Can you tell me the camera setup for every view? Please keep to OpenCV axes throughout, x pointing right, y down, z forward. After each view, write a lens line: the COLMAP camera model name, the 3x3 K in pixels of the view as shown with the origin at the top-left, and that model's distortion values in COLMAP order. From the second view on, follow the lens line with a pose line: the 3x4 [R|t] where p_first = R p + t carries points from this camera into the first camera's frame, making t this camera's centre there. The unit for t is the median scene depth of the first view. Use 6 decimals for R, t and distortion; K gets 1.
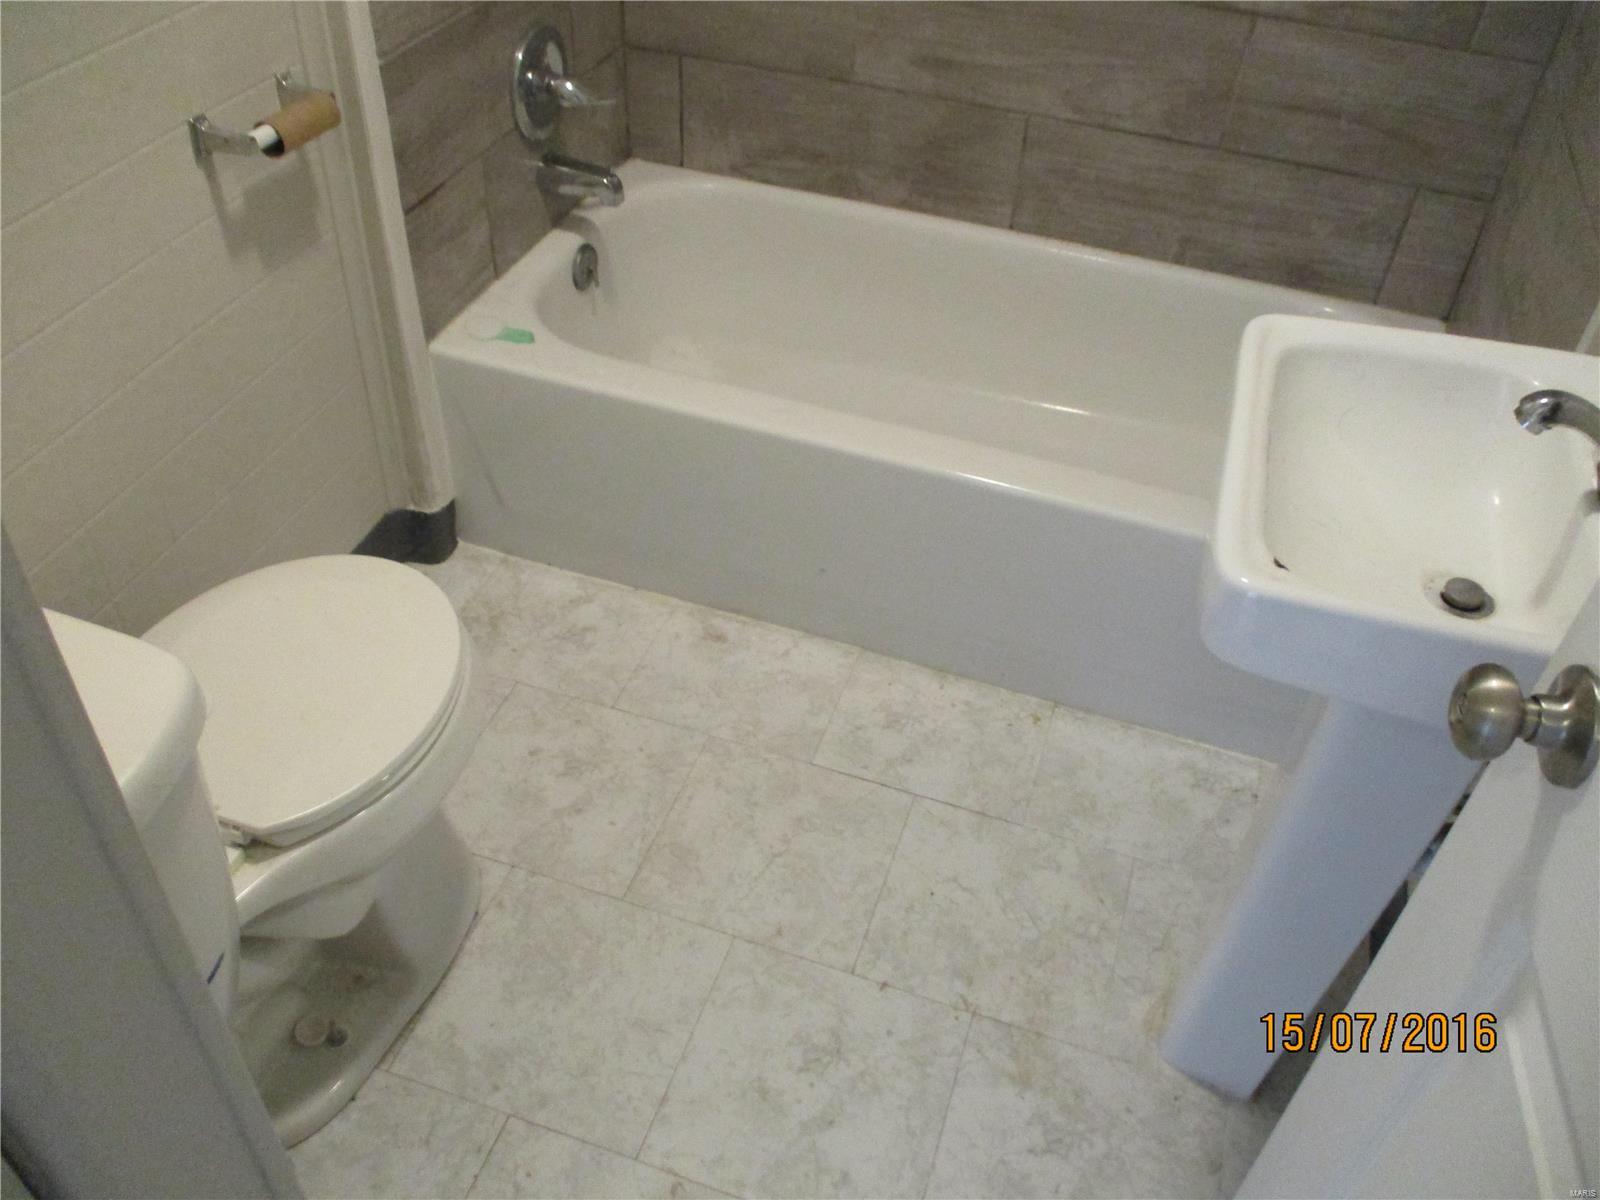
lens RADIAL K [[1325.6, 0, 796.4], [0, 1325.6, 587.7], [0, 0, 1]] dist [-0.037961, 0.013174]
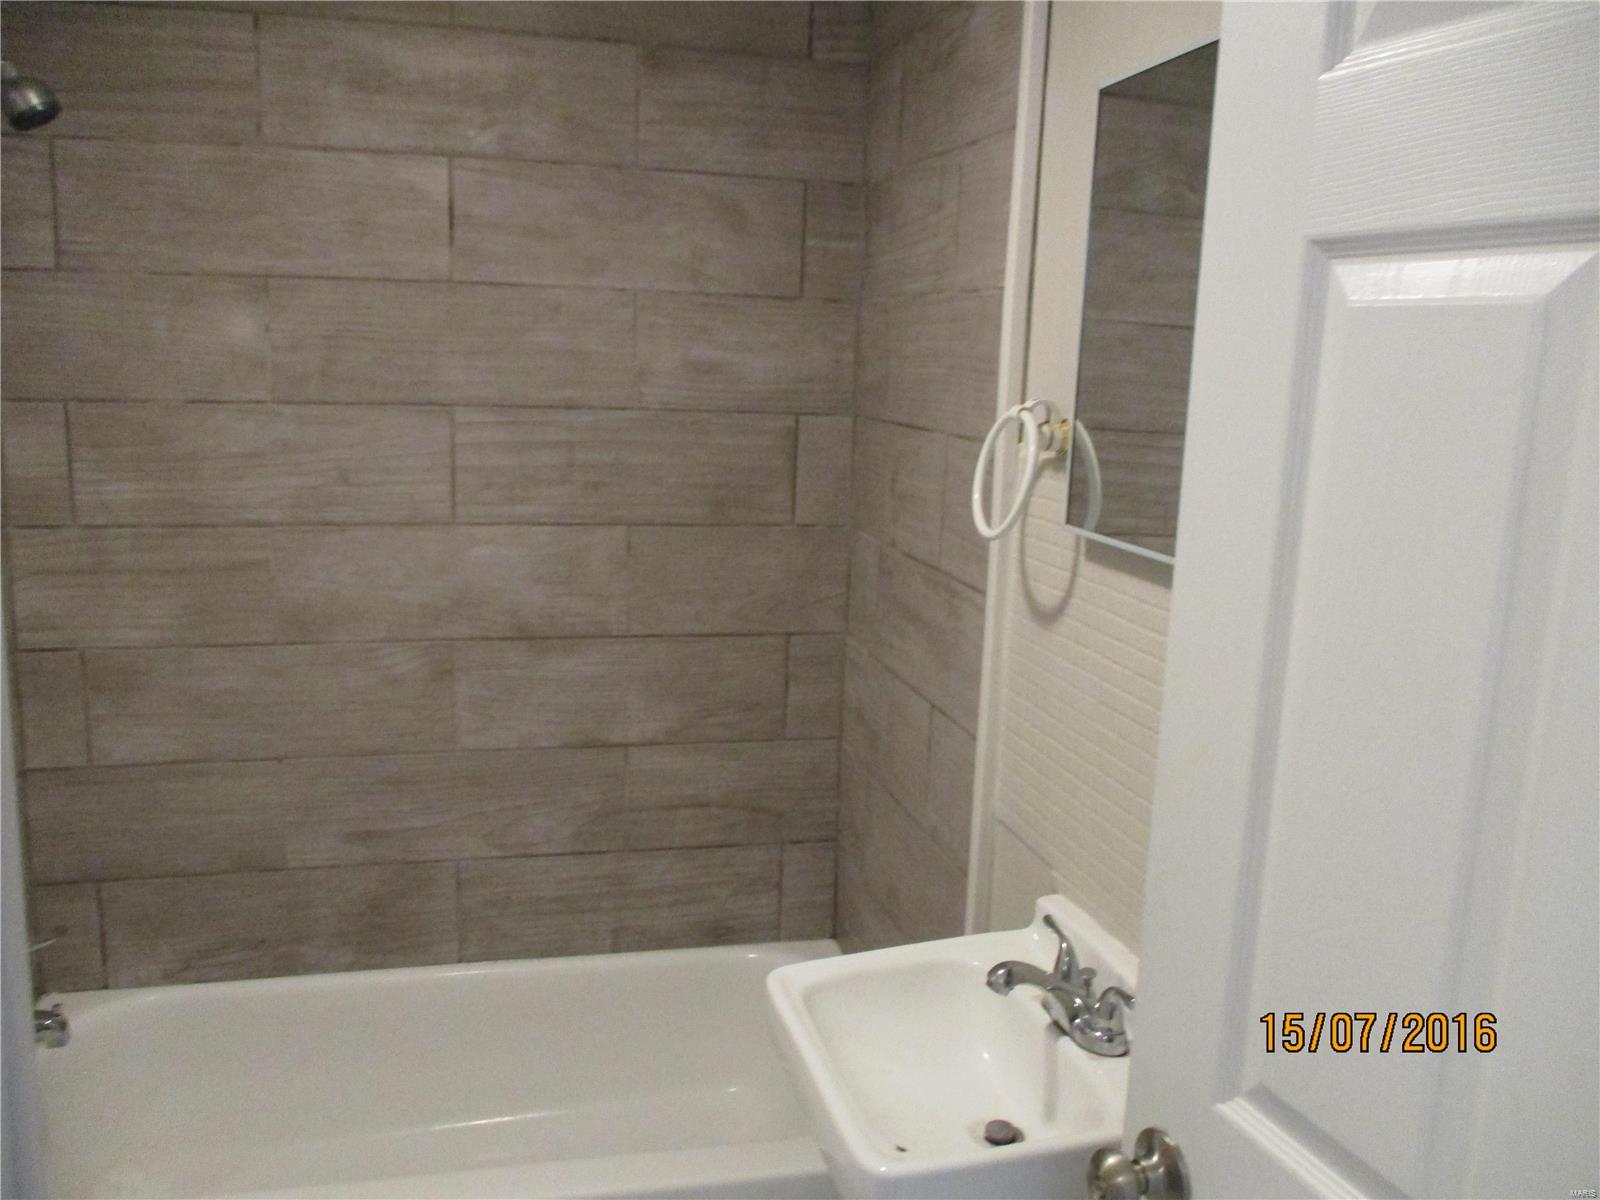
lens RADIAL K [[1325.6, 0, 806.6], [0, 1325.6, 597.2], [0, 0, 1]] dist [-0.037961, 0.013174]
pose [[0.843494, -0.121510, 0.523215, -0.136832], [0.362515, 0.847560, -0.387589, -0.004428], [-0.396360, 0.516602, 0.758961, -0.091642]]
